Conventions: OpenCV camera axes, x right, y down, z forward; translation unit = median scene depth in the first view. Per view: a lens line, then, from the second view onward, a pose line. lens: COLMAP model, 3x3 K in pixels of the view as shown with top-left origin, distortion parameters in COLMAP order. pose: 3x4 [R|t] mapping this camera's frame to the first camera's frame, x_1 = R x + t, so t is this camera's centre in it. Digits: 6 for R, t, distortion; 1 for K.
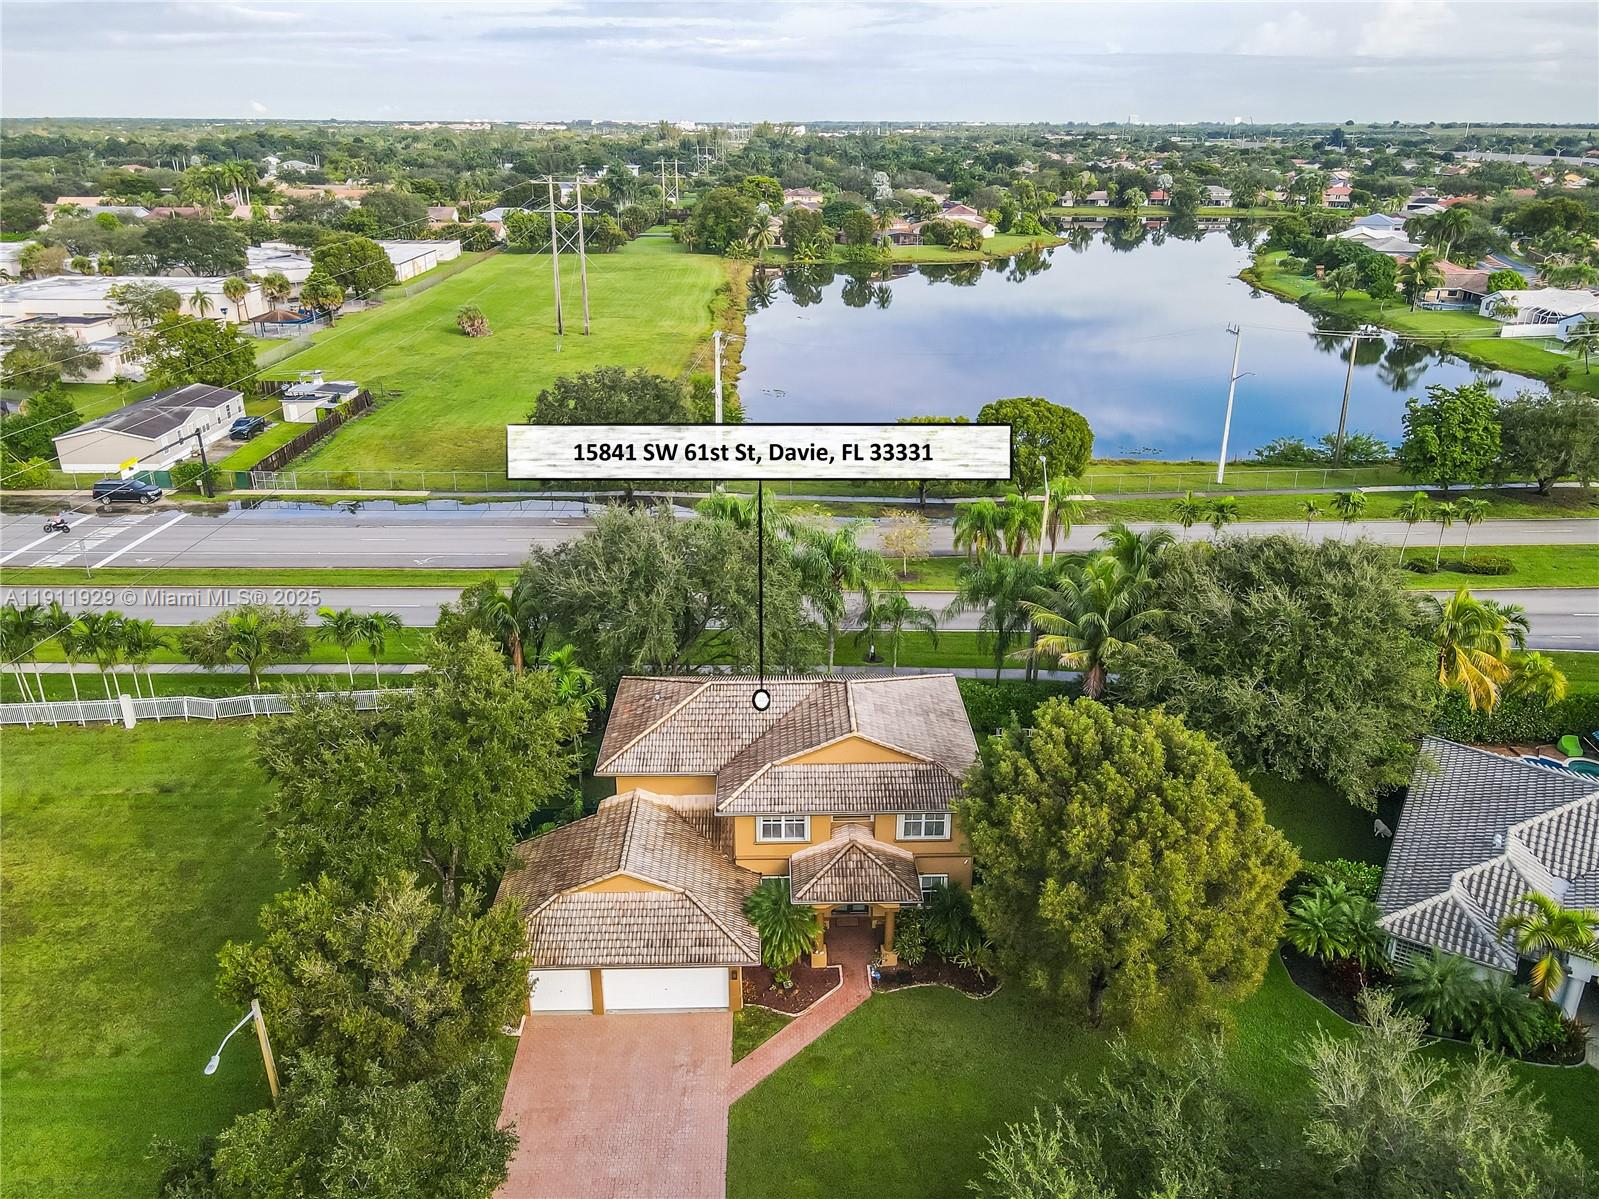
lens RADIAL K [[1199.5, 0, 799.5], [0, 1199.5, 599.5], [0, 0, 1]] dist [0.008805, 0.011696]
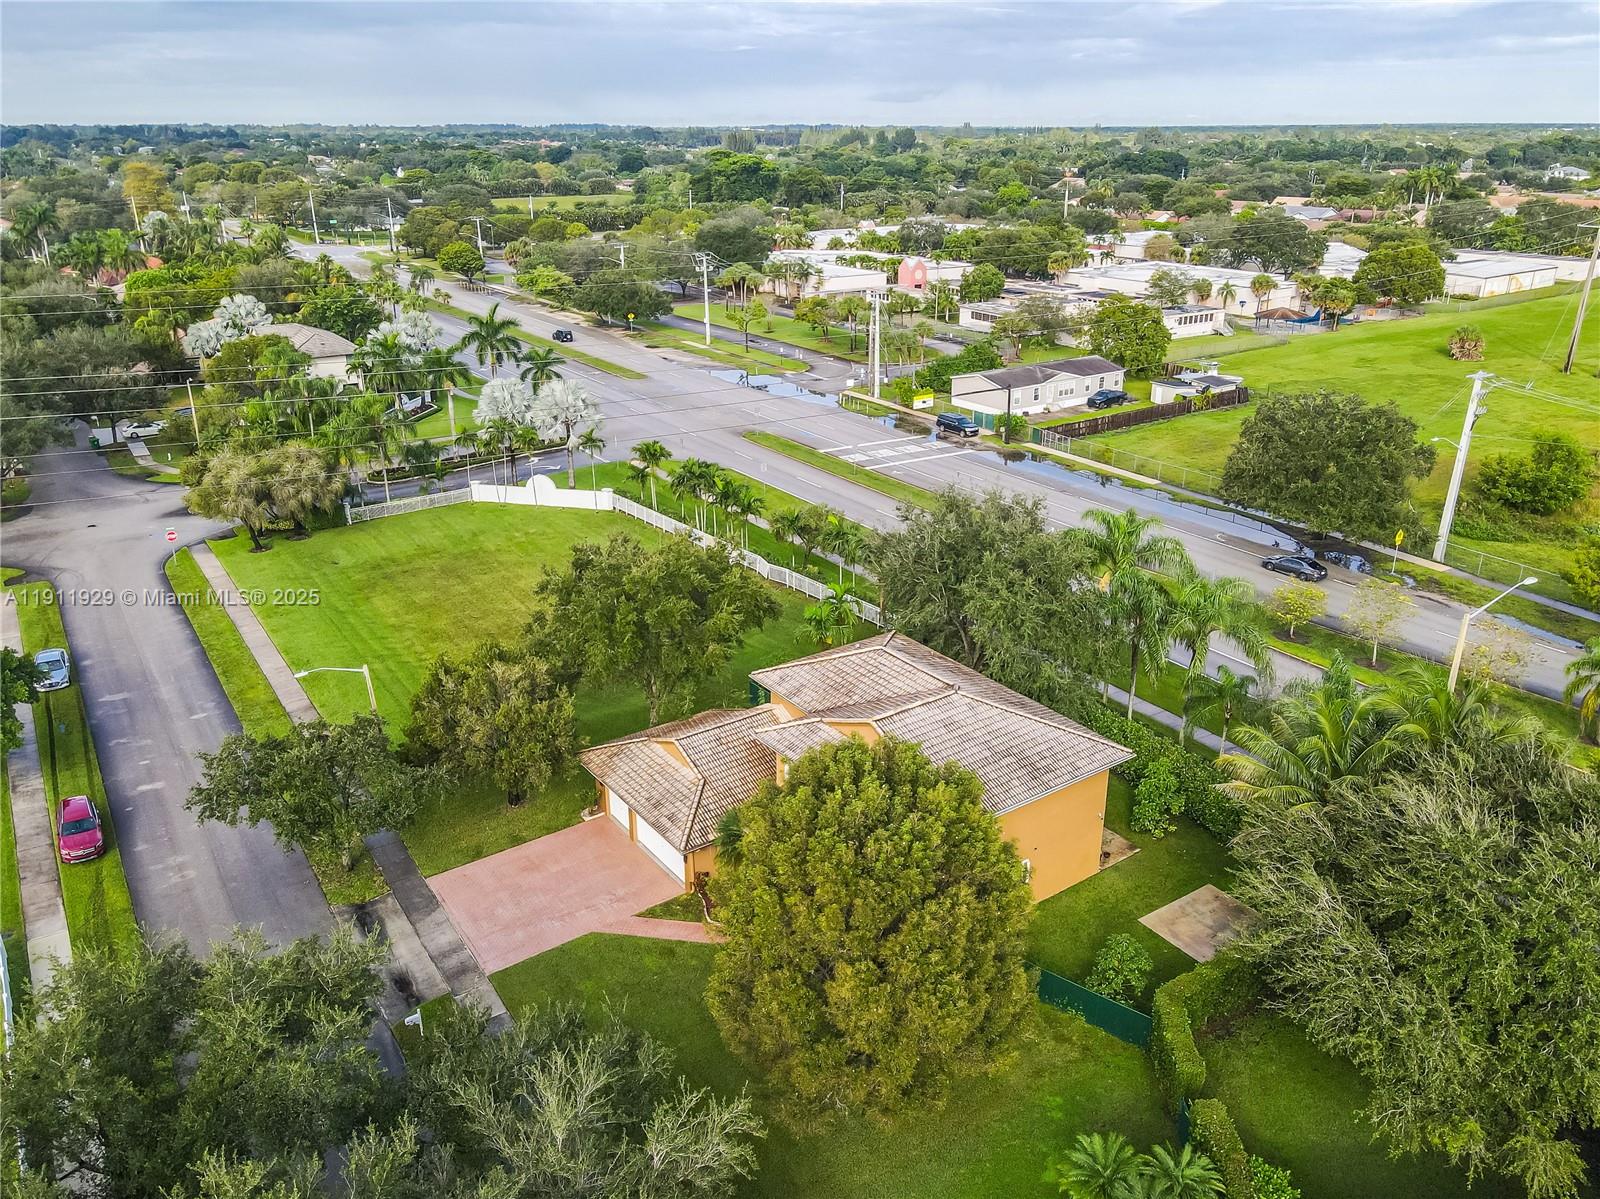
lens RADIAL K [[1200.3, 0, 800.0], [0, 1200.3, 599.5], [0, 0, 1]] dist [0.008805, 0.011696]
pose [[0.547751, 0.300546, -0.780795, 0.788369], [-0.304177, 0.940923, 0.148794, -0.119371], [0.779387, 0.155998, 0.606811, 0.331188]]
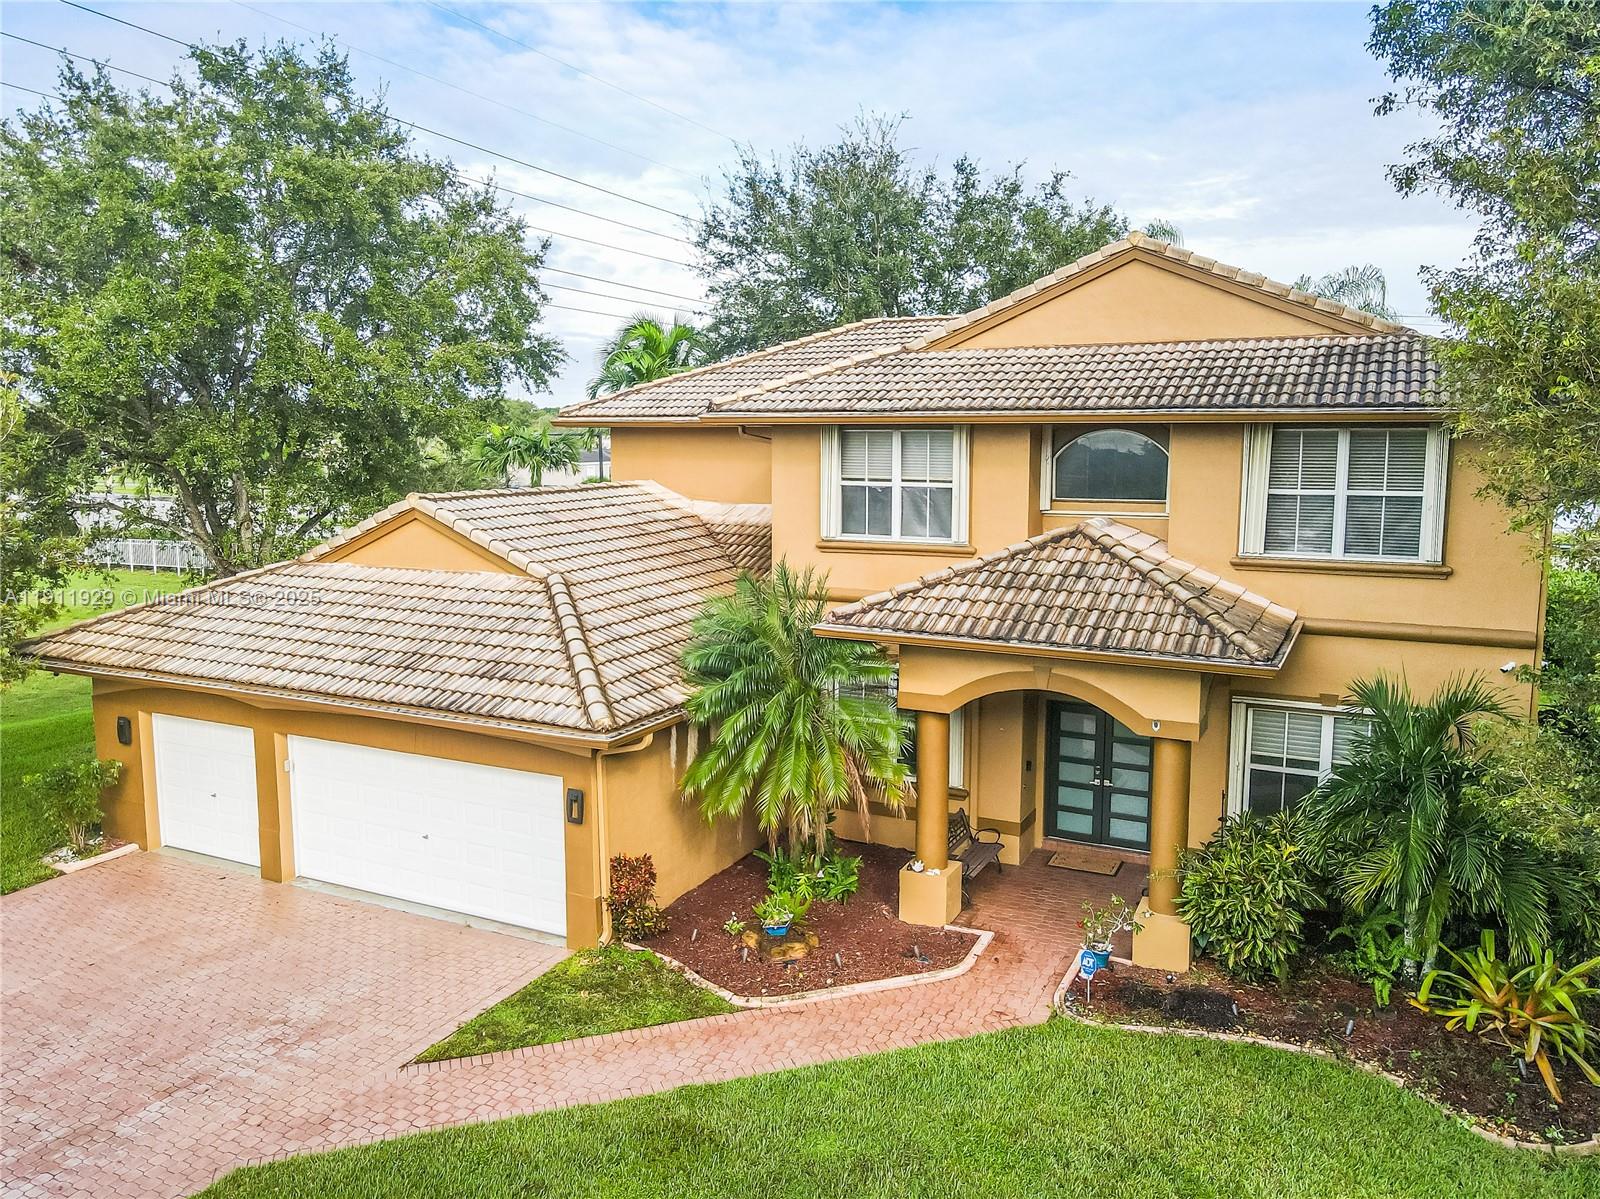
lens RADIAL K [[1200.3, 0, 800.0], [0, 1200.3, 599.5], [0, 0, 1]] dist [0.008805, 0.011696]
pose [[0.879170, 0.058962, -0.472846, 0.130058], [-0.178465, 0.960834, -0.212010, 0.301071], [0.441827, 0.270779, 0.855259, 0.712485]]
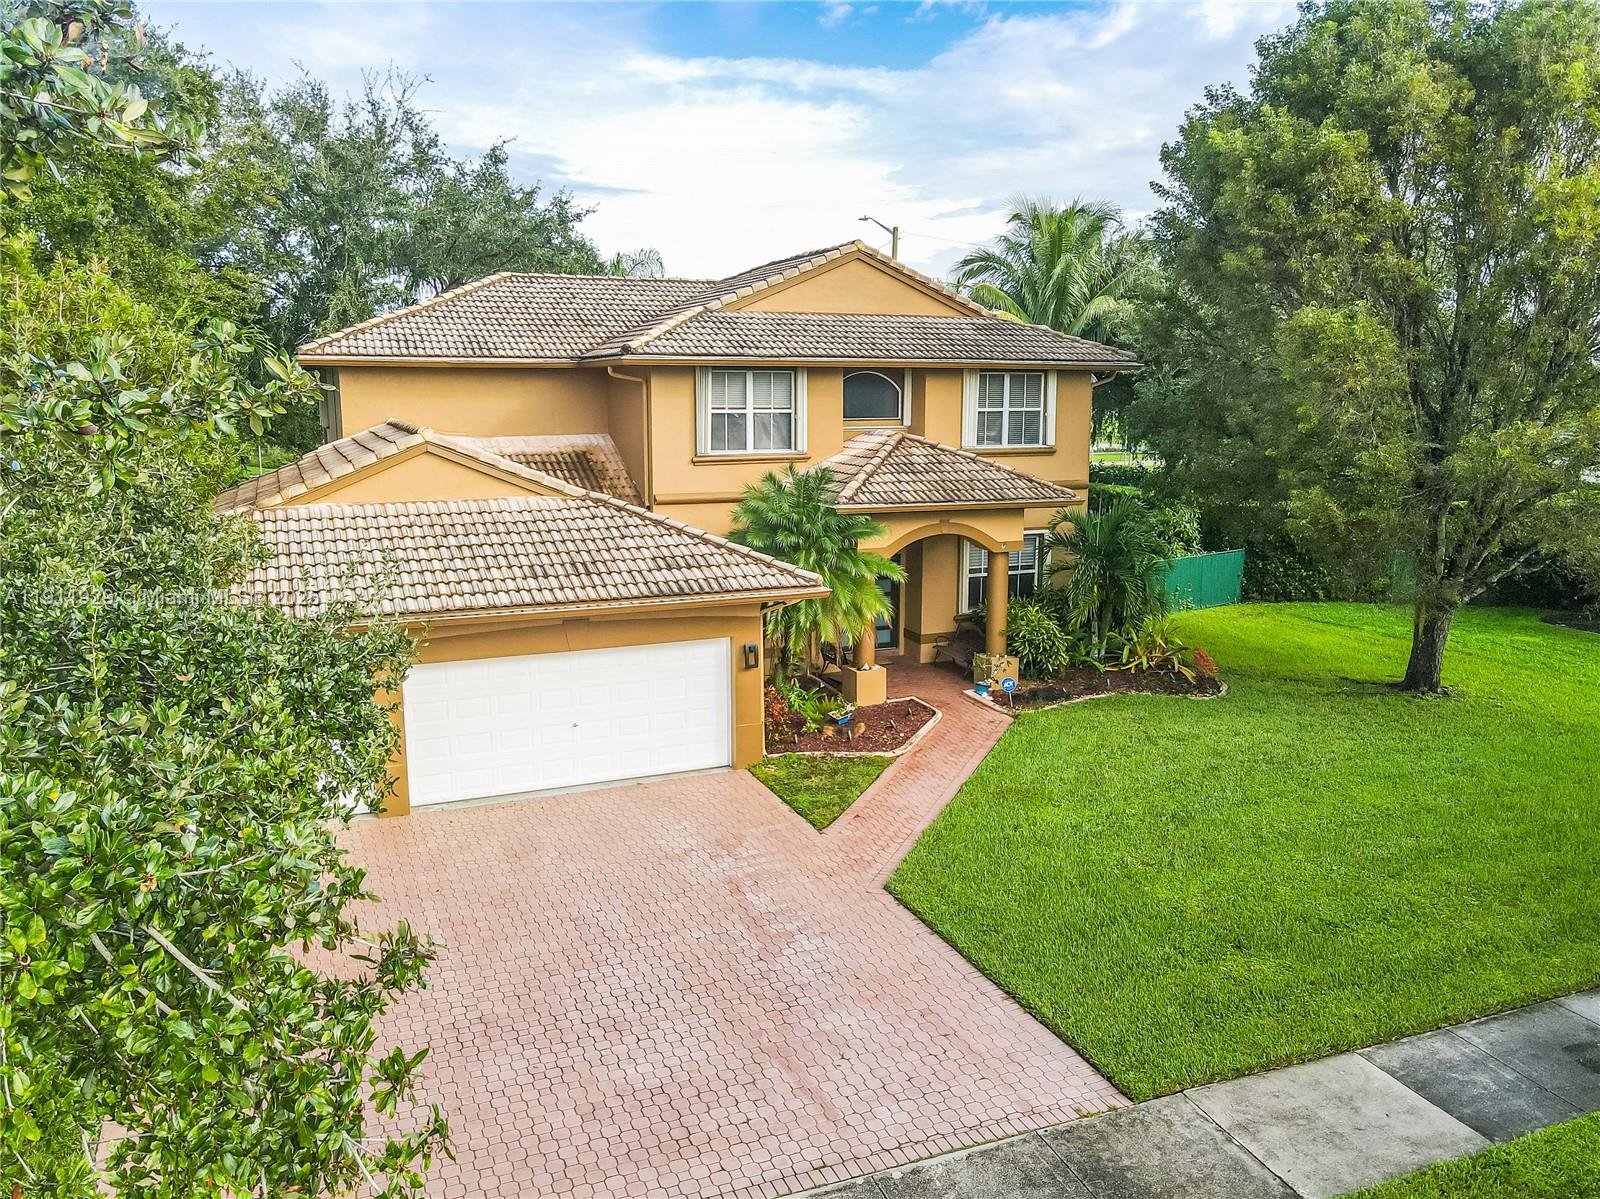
lens RADIAL K [[1200.3, 0, 800.0], [0, 1200.3, 599.5], [0, 0, 1]] dist [0.008805, 0.011696]
pose [[0.927046, -0.068947, 0.368553, -0.176369], [0.146640, 0.971327, -0.187141, 0.353404], [-0.345082, 0.227533, 0.910575, 0.593664]]
